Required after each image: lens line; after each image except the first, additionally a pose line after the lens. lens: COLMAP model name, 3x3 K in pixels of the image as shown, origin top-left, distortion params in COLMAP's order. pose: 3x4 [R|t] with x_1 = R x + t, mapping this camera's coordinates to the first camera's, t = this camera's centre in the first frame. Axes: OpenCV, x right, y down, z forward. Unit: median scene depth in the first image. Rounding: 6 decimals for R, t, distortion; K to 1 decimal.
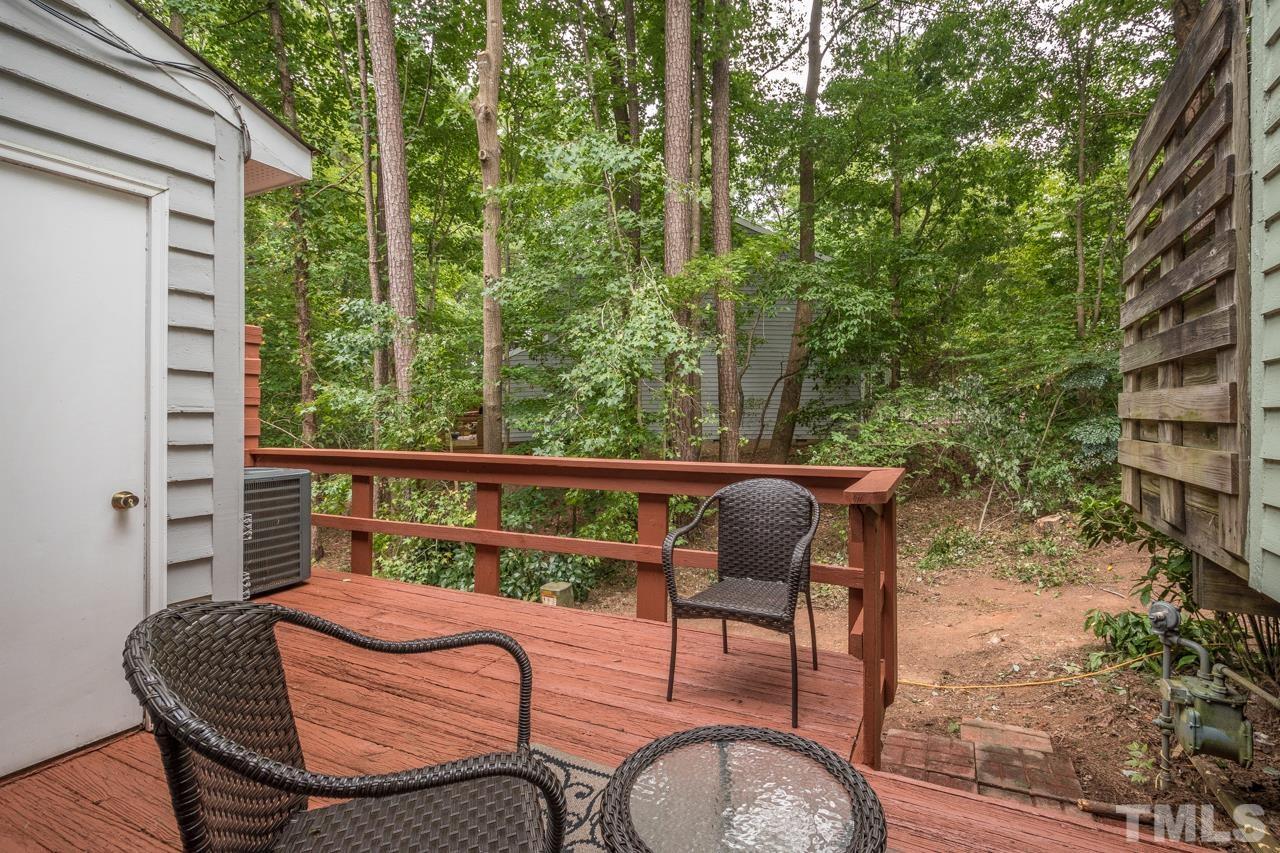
lens RADIAL K [[562.3, 0, 643.8], [0, 562.3, 421.1], [0, 0, 1]] dist [0.001687, 0.000183]
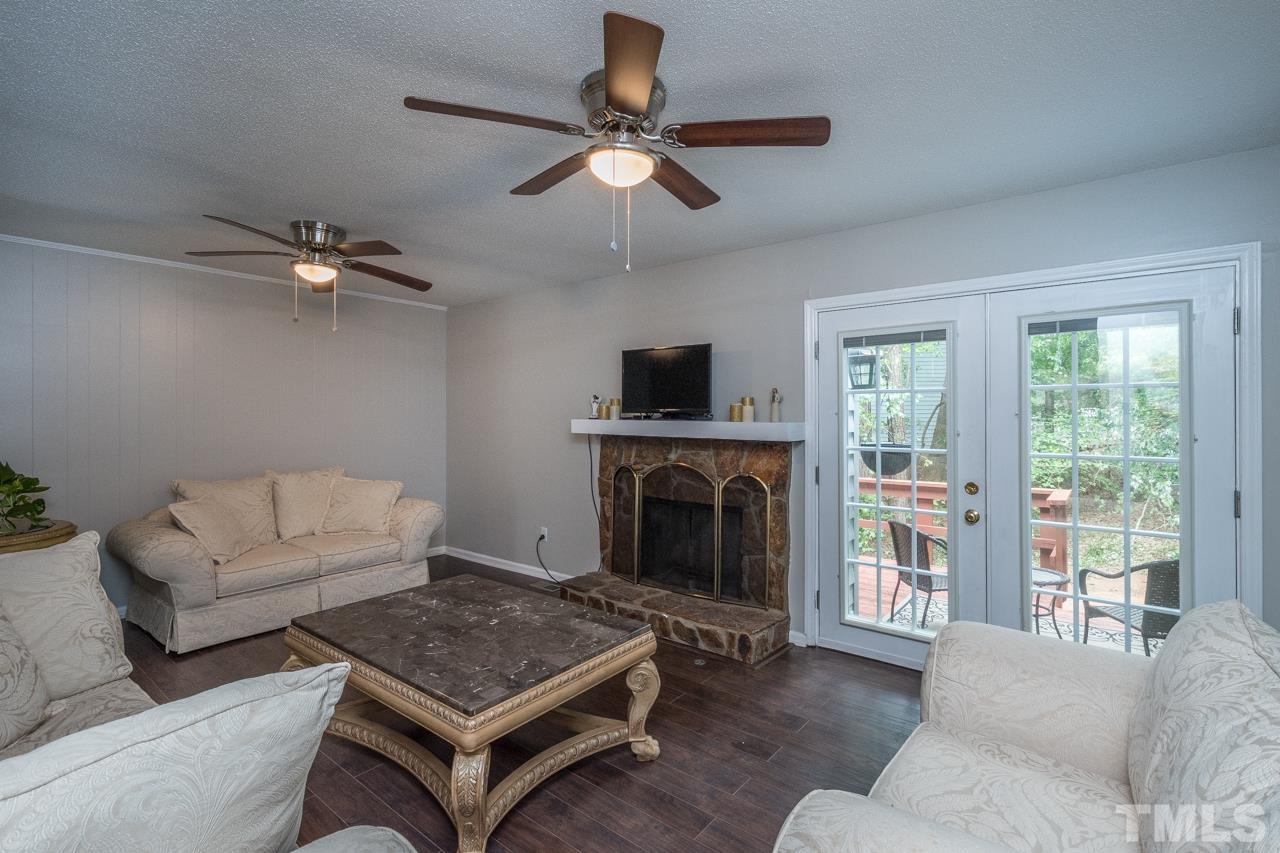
lens RADIAL K [[562.3, 0, 638.7], [0, 562.3, 419.7], [0, 0, 1]] dist [0.001687, 0.000183]
pose [[0.980310, 0.005858, -0.197379, -0.196468], [-0.007943, 0.999921, -0.009775, -0.040156], [0.197306, 0.011151, 0.980278, -0.380266]]
